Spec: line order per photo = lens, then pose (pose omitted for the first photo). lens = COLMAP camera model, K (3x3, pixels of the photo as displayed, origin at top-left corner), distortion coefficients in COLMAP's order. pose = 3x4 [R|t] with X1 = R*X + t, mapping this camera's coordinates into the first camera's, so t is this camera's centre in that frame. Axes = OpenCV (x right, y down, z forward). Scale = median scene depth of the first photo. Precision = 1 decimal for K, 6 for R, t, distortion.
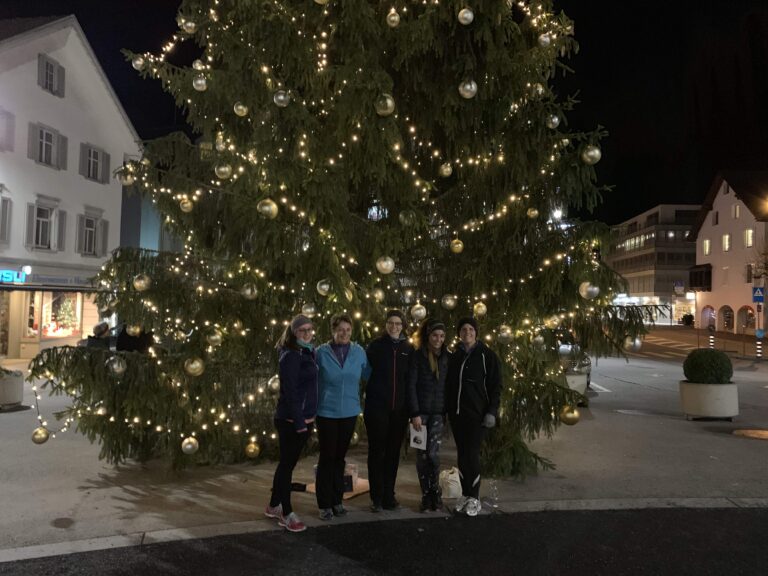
lens RADIAL K [[581.4, 0, 384.0], [0, 581.4, 288.0], [0, 0, 1]] dist [-0.001204, -0.002056]
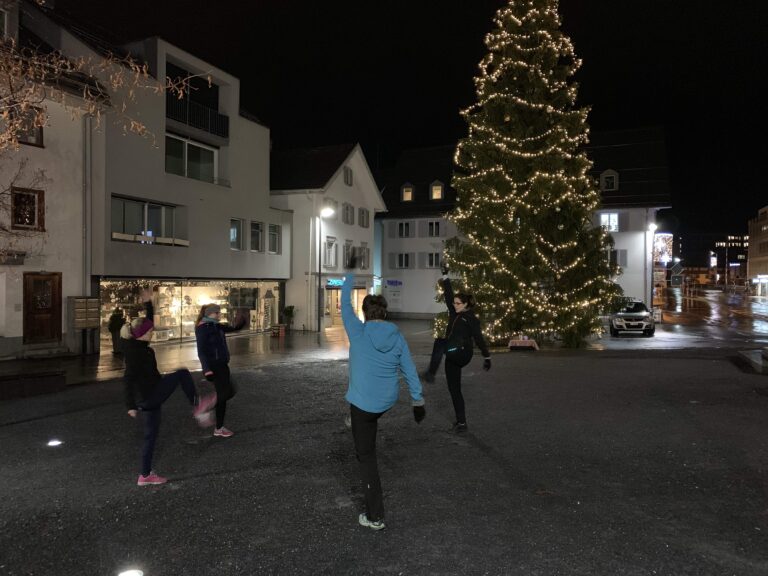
lens RADIAL K [[581.4, 0, 384.0], [0, 581.4, 288.0], [0, 0, 1]] dist [-0.001204, -0.002056]
pose [[0.974106, -0.015301, -0.225571, -0.030609], [0.021322, 0.999478, 0.024278, -0.042633], [0.225082, -0.028459, 0.973924, -0.858829]]
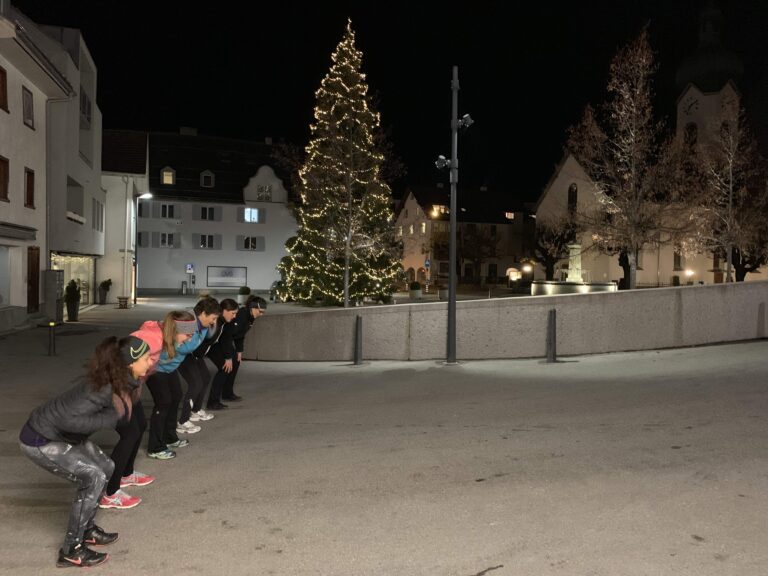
lens RADIAL K [[581.4, 0, 384.0], [0, 581.4, 288.0], [0, 0, 1]] dist [-0.001204, -0.002056]
pose [[0.878969, -0.022232, 0.476360, -0.845274], [-0.010492, 0.997769, 0.065926, -0.061827], [-0.476763, -0.062945, 0.876775, -1.317505]]
